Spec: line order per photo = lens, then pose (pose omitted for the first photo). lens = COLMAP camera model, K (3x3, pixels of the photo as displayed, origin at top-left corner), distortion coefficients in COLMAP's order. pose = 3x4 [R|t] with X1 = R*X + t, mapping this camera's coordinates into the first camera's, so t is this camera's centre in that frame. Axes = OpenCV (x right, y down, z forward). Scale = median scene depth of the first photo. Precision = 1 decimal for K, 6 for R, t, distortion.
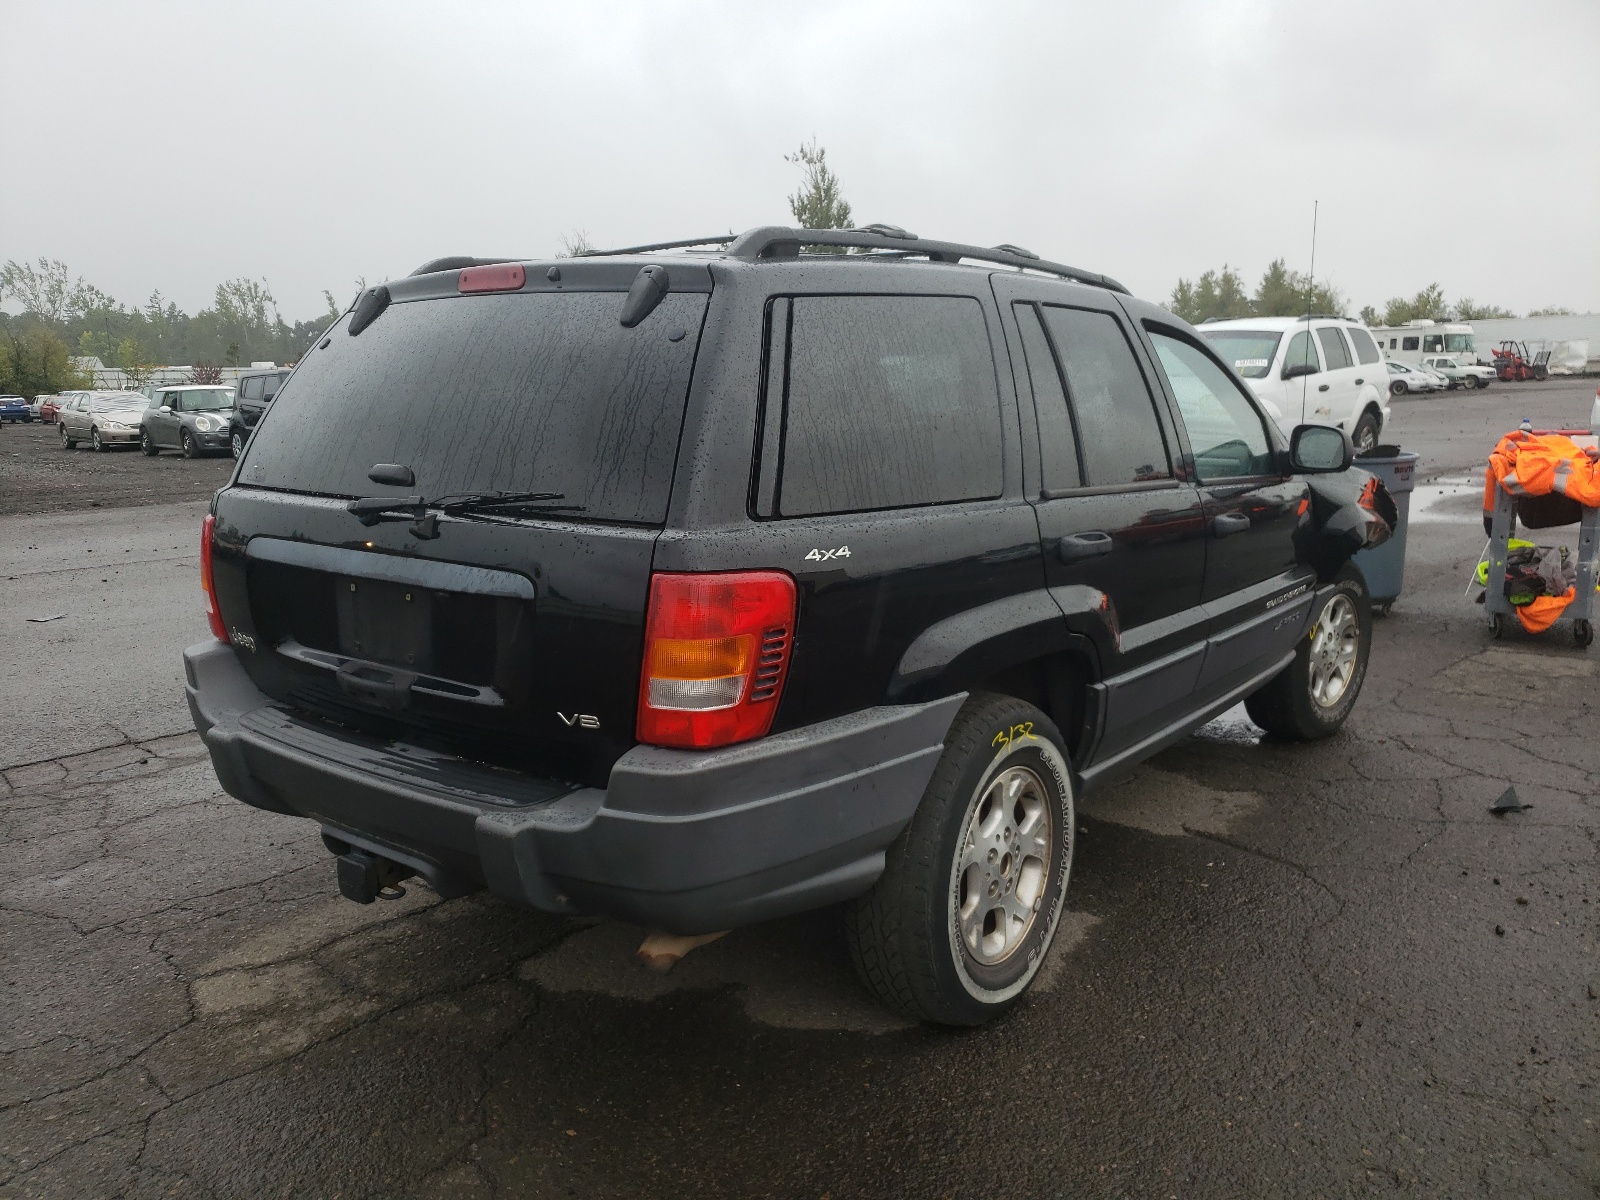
lens RADIAL K [[1236.5, 0, 772.0], [0, 1236.5, 619.6], [0, 0, 1]] dist [0.028099, 0.003980]
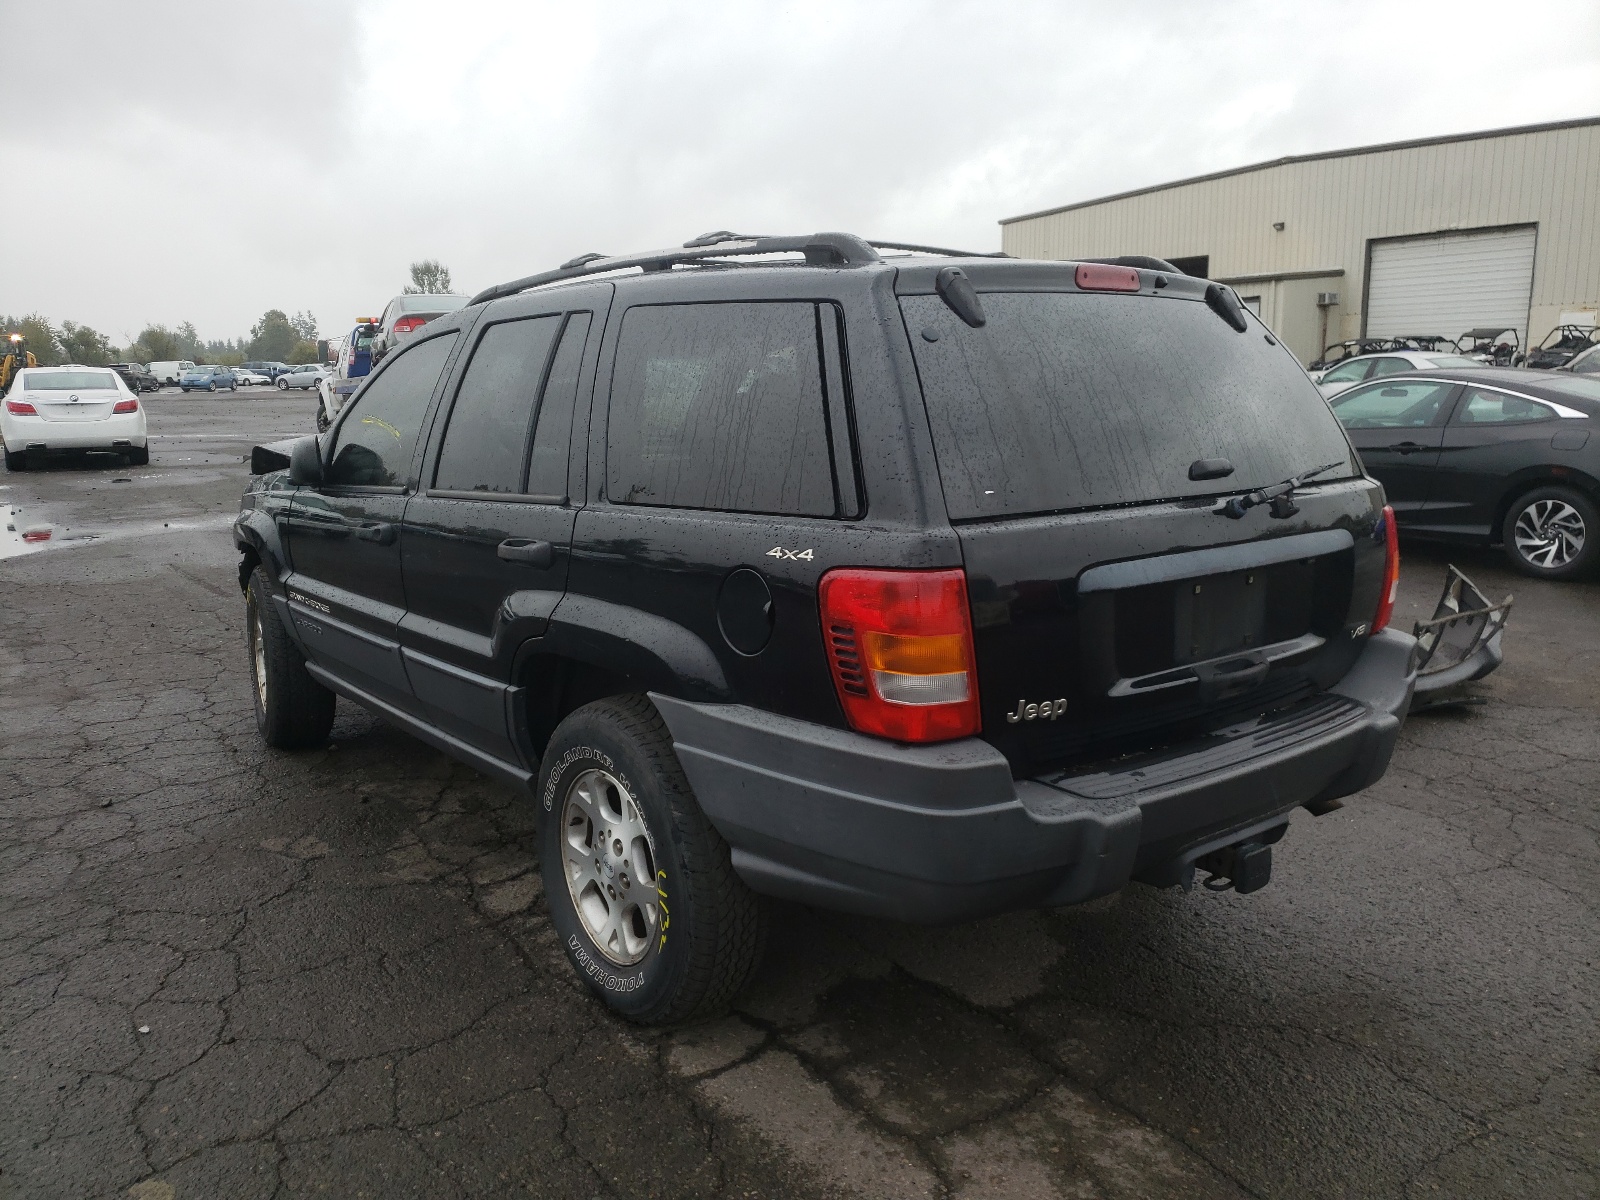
lens RADIAL K [[1245.0, 0, 785.8], [0, 1245.0, 596.8], [0, 0, 1]] dist [0.031256, -0.005622]
pose [[0.238976, -0.166554, 0.956635, -1.292728], [0.195727, 0.973221, 0.120547, -0.192747], [-0.951095, 0.158432, 0.265176, 1.003540]]
